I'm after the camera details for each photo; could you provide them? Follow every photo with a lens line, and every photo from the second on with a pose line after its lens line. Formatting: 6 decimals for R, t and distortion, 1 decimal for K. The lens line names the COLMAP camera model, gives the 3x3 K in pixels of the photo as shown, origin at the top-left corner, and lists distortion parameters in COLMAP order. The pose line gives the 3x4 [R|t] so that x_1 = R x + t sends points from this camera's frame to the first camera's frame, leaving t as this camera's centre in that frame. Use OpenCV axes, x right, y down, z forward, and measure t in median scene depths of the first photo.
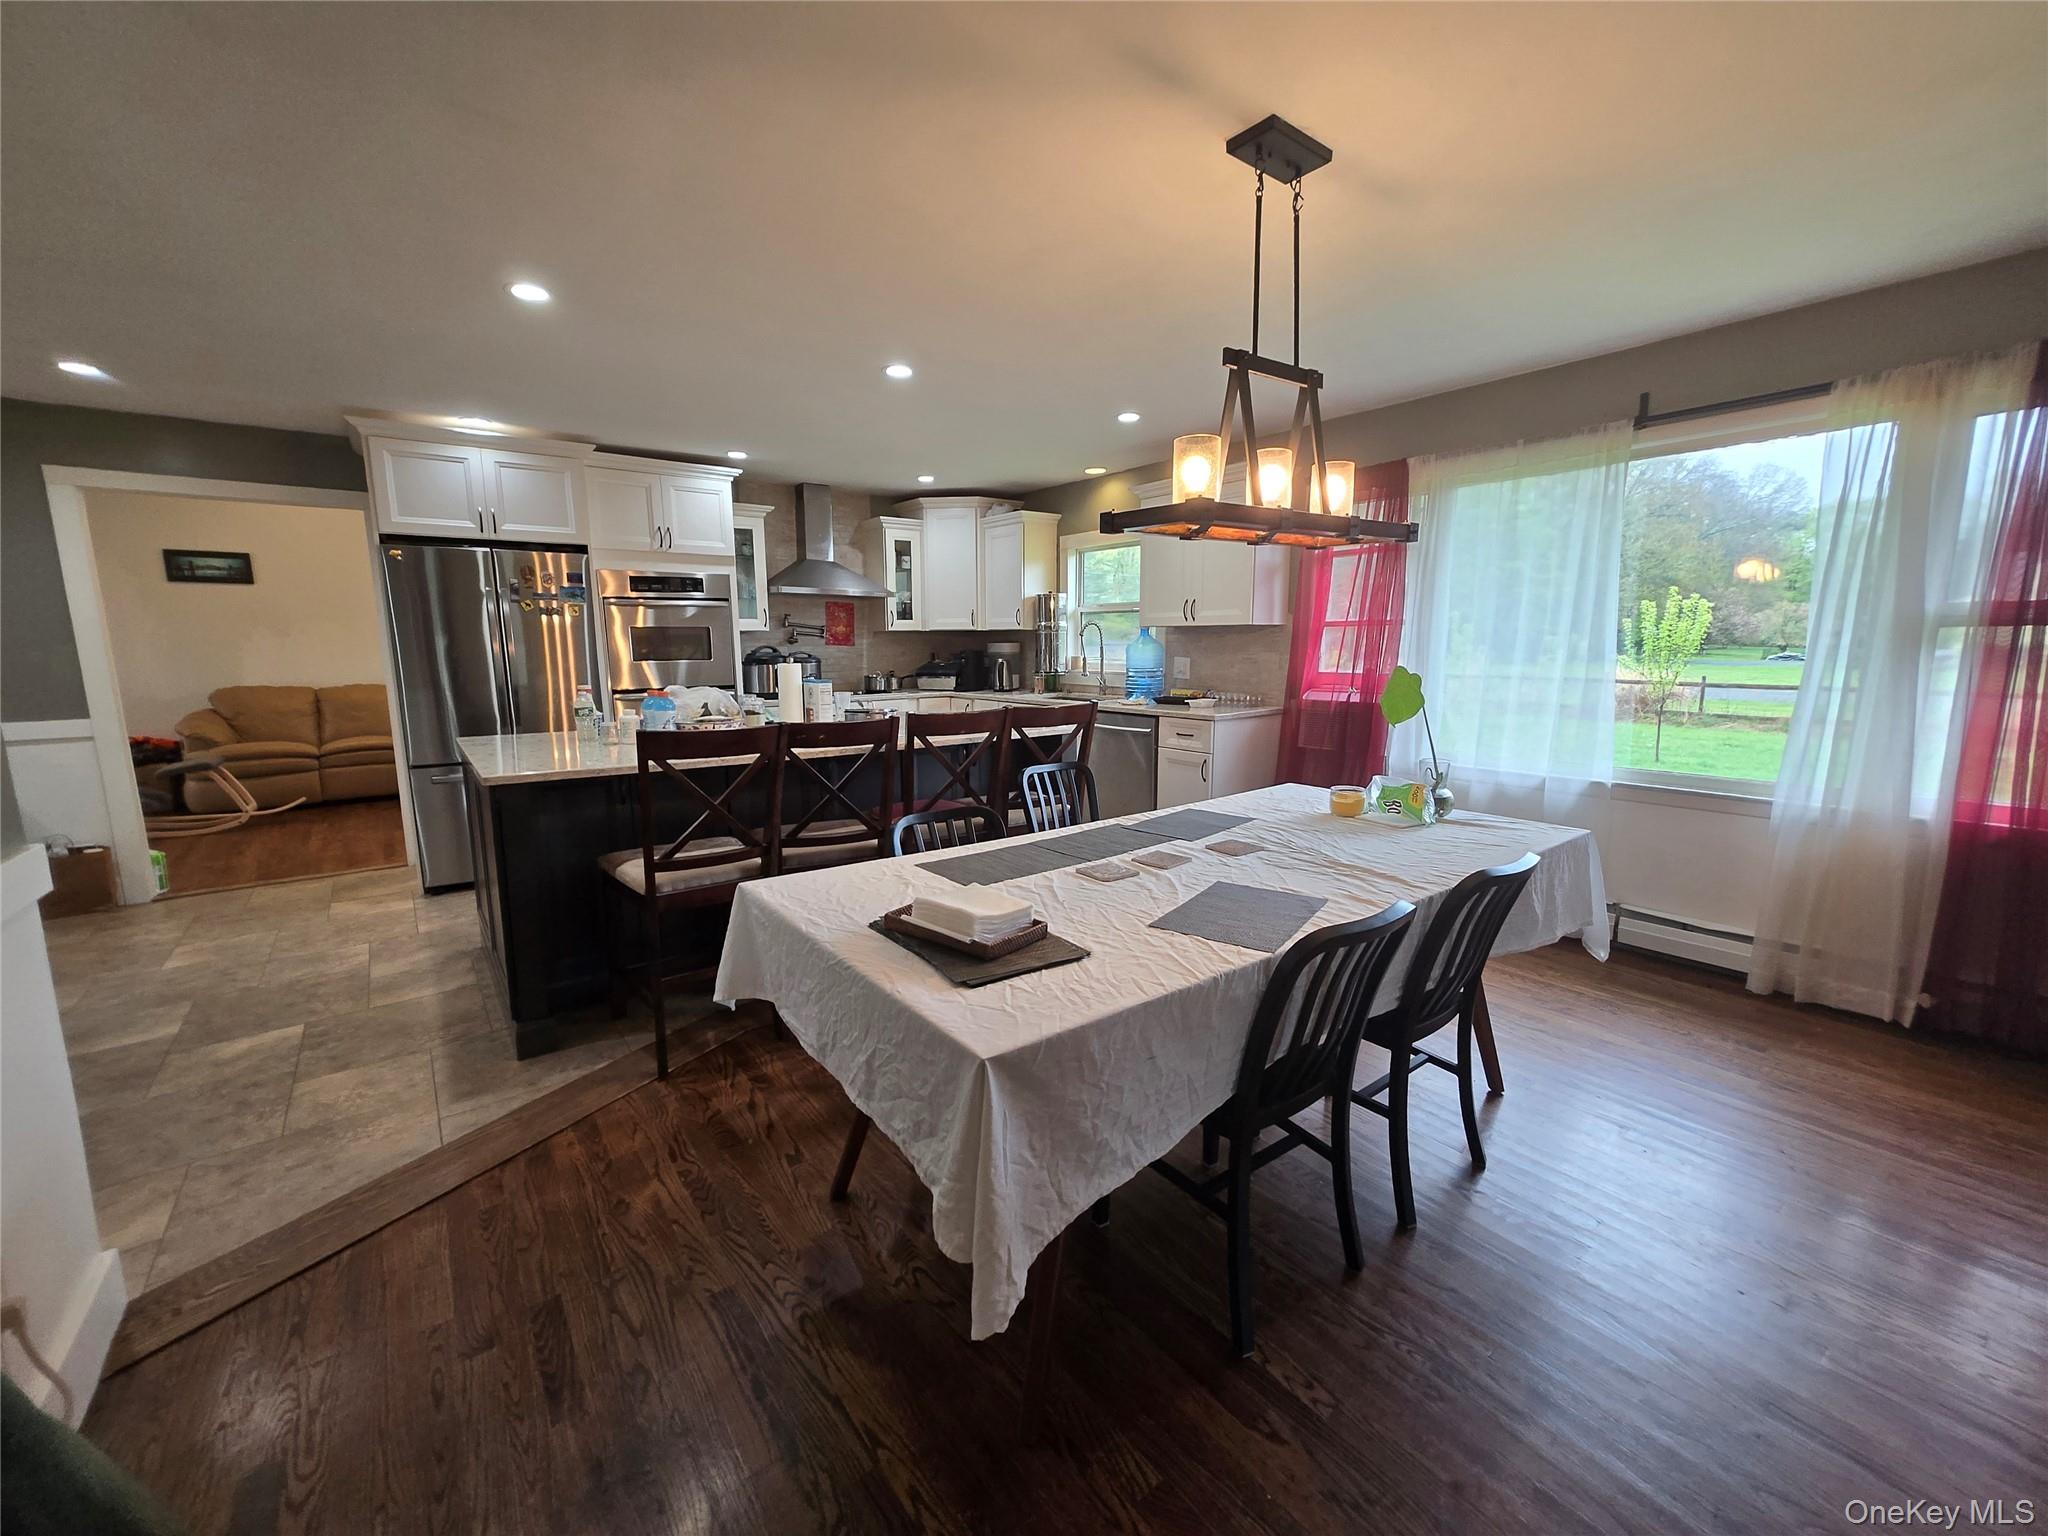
lens RADIAL K [[809.7, 0, 1018.6], [0, 809.7, 774.9], [0, 0, 1]] dist [-0.002860, -0.000180]
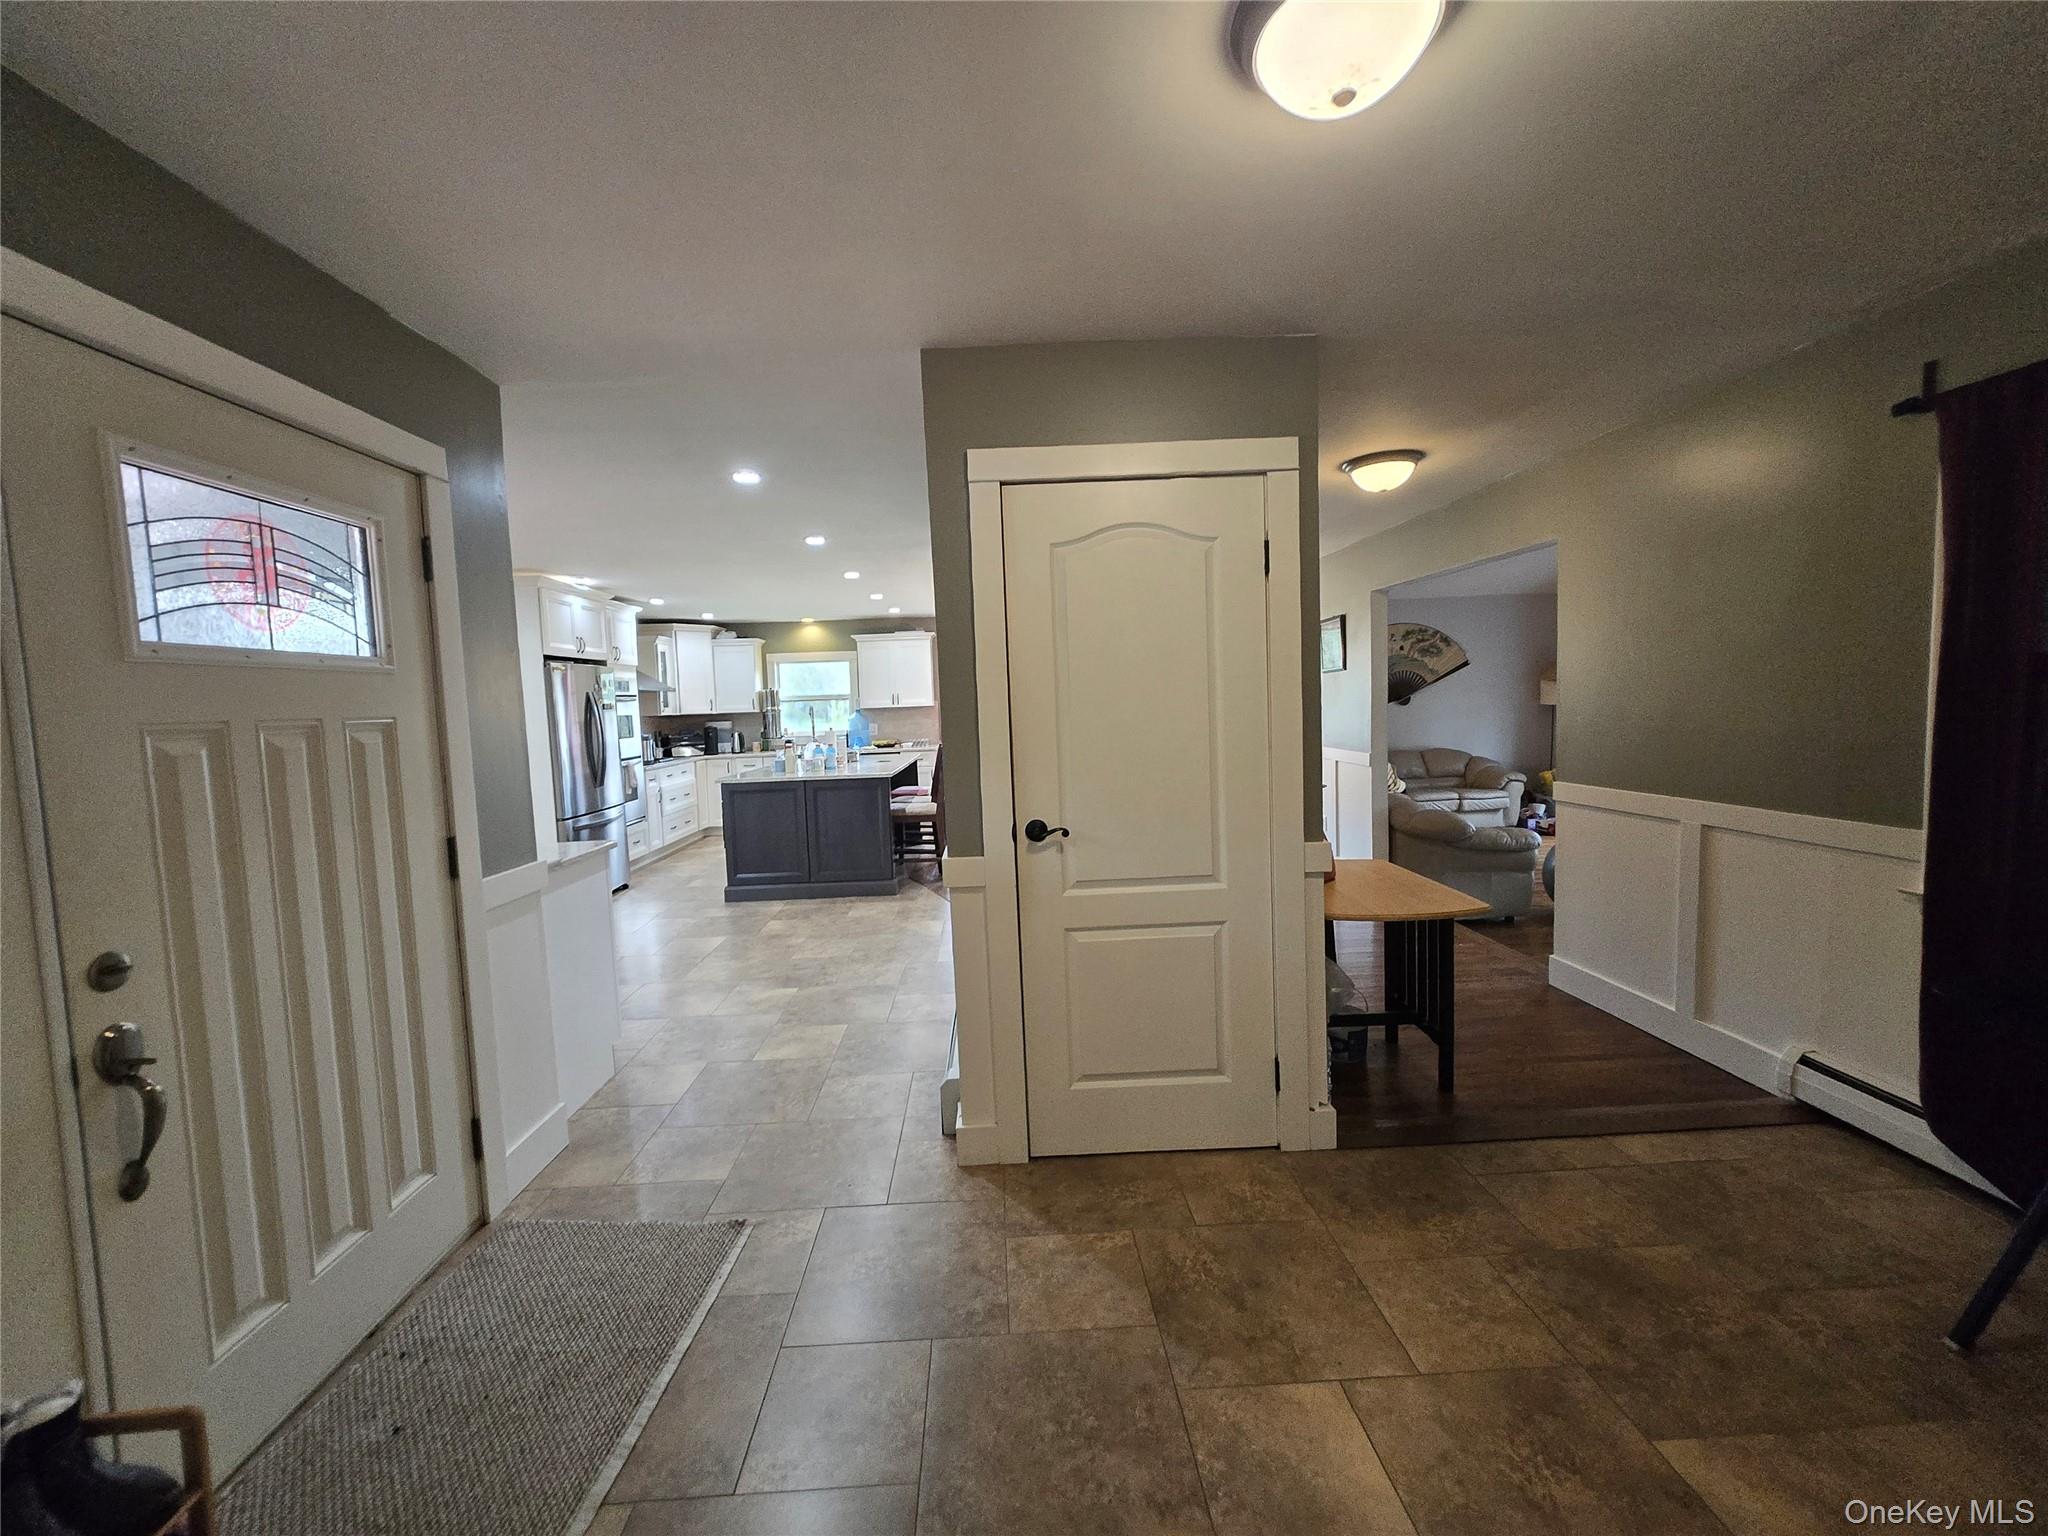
lens RADIAL K [[809.7, 0, 1011.0], [0, 809.7, 760.3], [0, 0, 1]] dist [-0.002860, -0.000180]
pose [[0.590355, -0.073680, 0.803773, -1.161322], [0.163010, 0.986189, -0.029326, 0.045016], [-0.790511, 0.148335, 0.594212, -0.357164]]
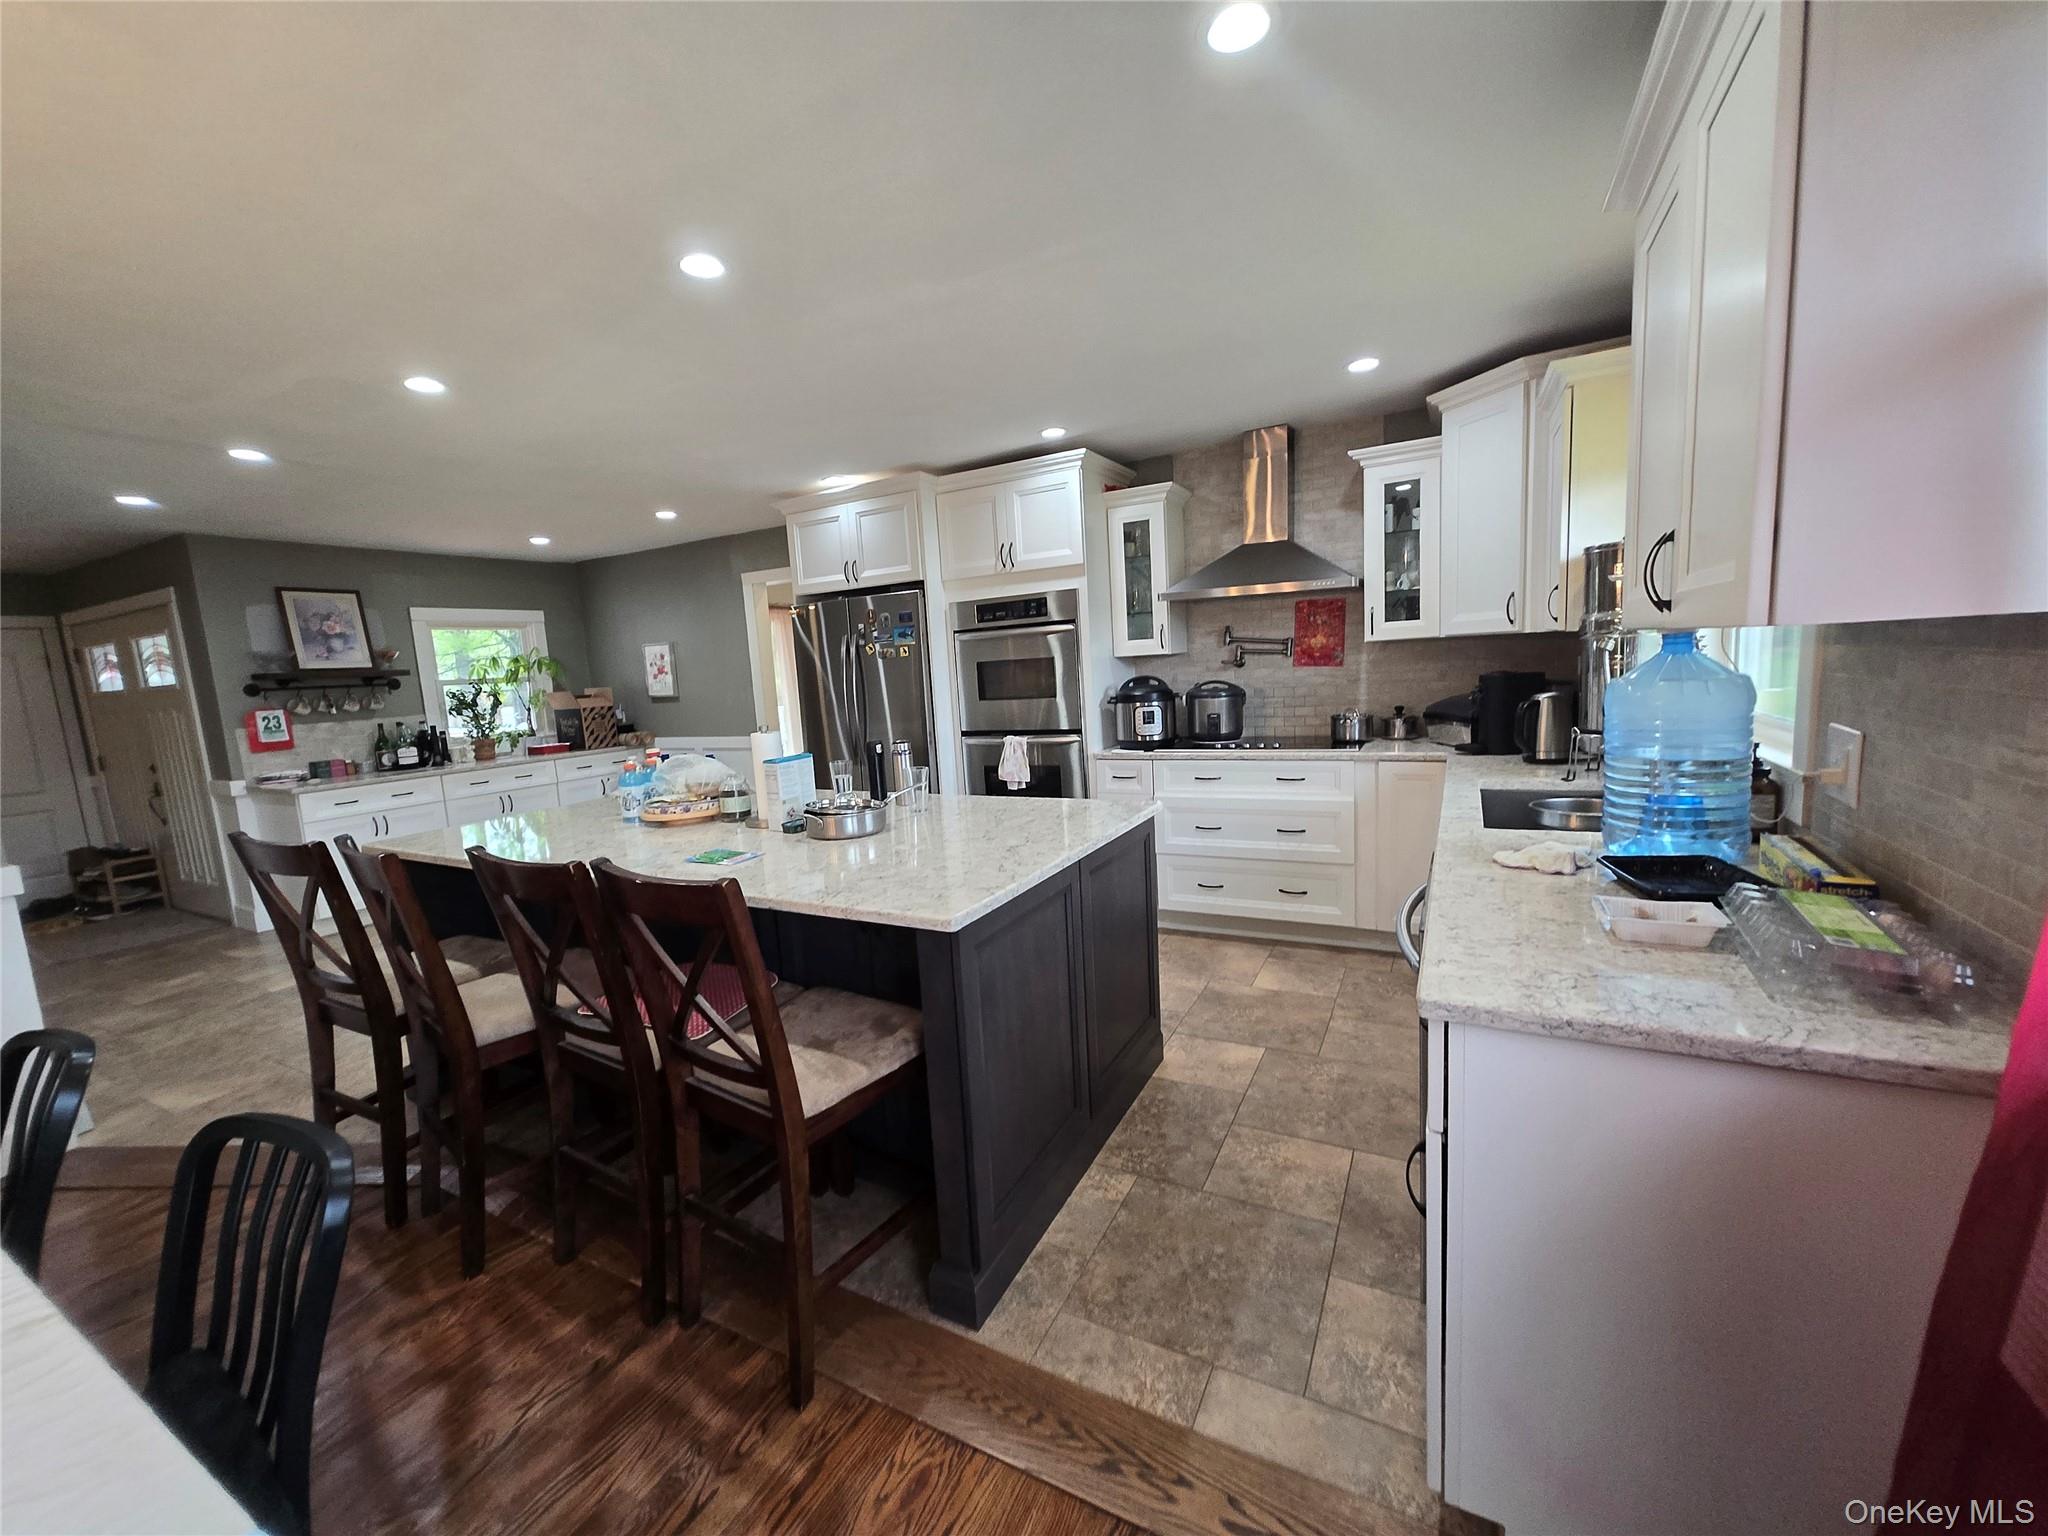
lens RADIAL K [[809.7, 0, 1023.1], [0, 809.7, 767.8], [0, 0, 1]] dist [-0.002860, -0.000180]
pose [[0.408071, 0.102294, -0.907201, 0.356442], [-0.091359, 0.993290, 0.070906, -0.131274], [0.908367, 0.053946, 0.414679, 0.661074]]
